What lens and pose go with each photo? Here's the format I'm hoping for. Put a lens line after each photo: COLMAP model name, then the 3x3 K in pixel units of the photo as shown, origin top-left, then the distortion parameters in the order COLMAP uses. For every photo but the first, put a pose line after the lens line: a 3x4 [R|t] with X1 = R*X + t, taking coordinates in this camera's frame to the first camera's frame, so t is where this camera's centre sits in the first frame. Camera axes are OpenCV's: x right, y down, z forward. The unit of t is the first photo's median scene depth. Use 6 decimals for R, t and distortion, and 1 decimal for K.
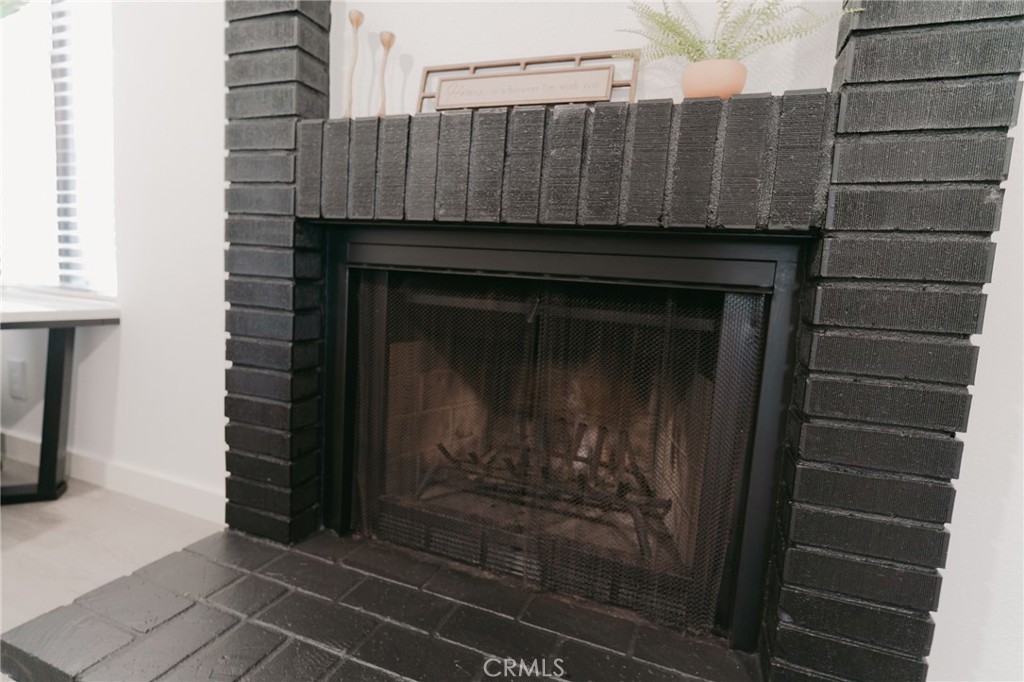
lens RADIAL K [[526.9, 0, 512.5], [0, 526.9, 340.4], [0, 0, 1]] dist [0.001502, -0.000025]
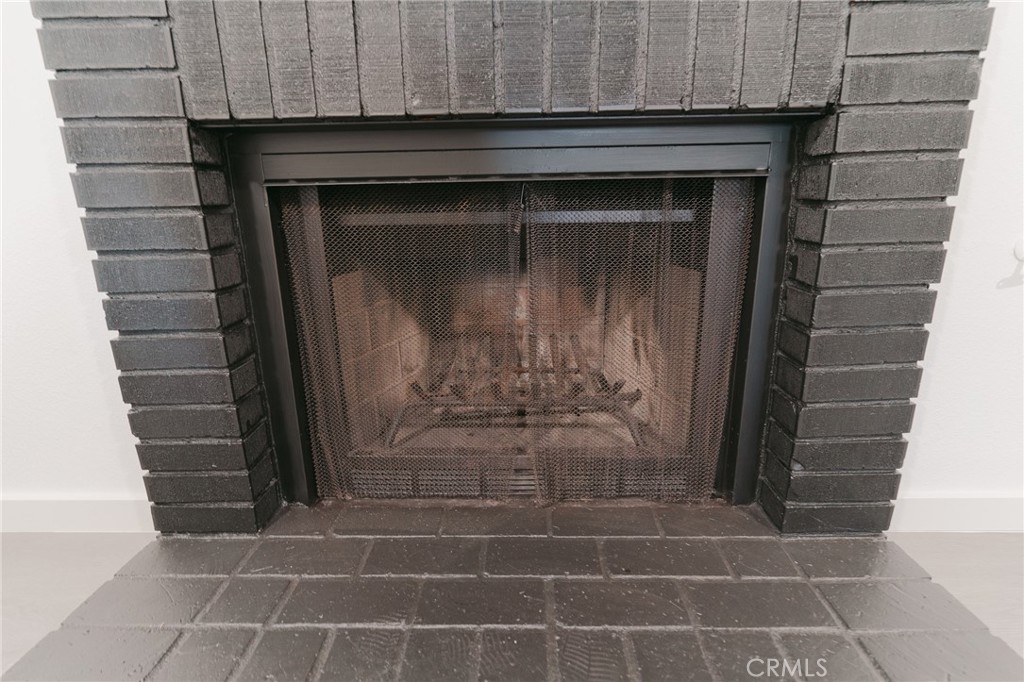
lens RADIAL K [[526.9, 0, 512.7], [0, 526.9, 343.5], [0, 0, 1]] dist [0.001502, -0.000025]
pose [[0.935340, -0.171533, 0.309379, -0.286654], [0.117662, 0.975630, 0.185207, -0.015926], [-0.333608, -0.136829, 0.932729, 0.138267]]
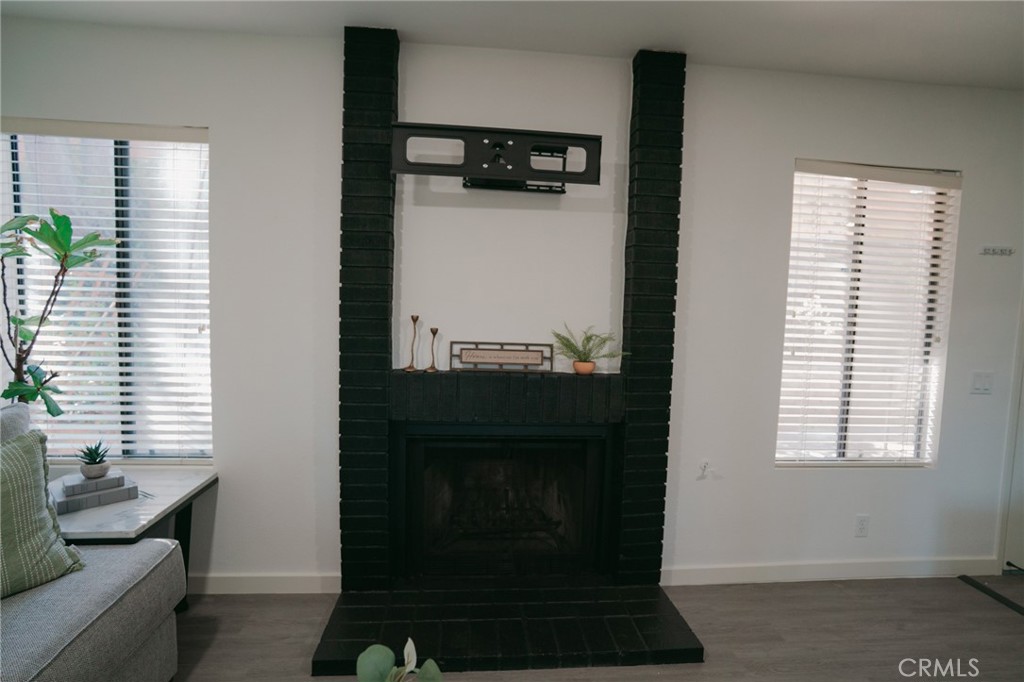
lens RADIAL K [[549.2, 0, 518.4], [0, 549.2, 346.4], [0, 0, 1]] dist [-0.038916, 0.000367]
pose [[0.890177, -0.081624, 0.448243, -0.917400], [0.080244, 0.996530, 0.022106, -0.537435], [-0.448492, 0.016290, 0.893638, -1.061413]]
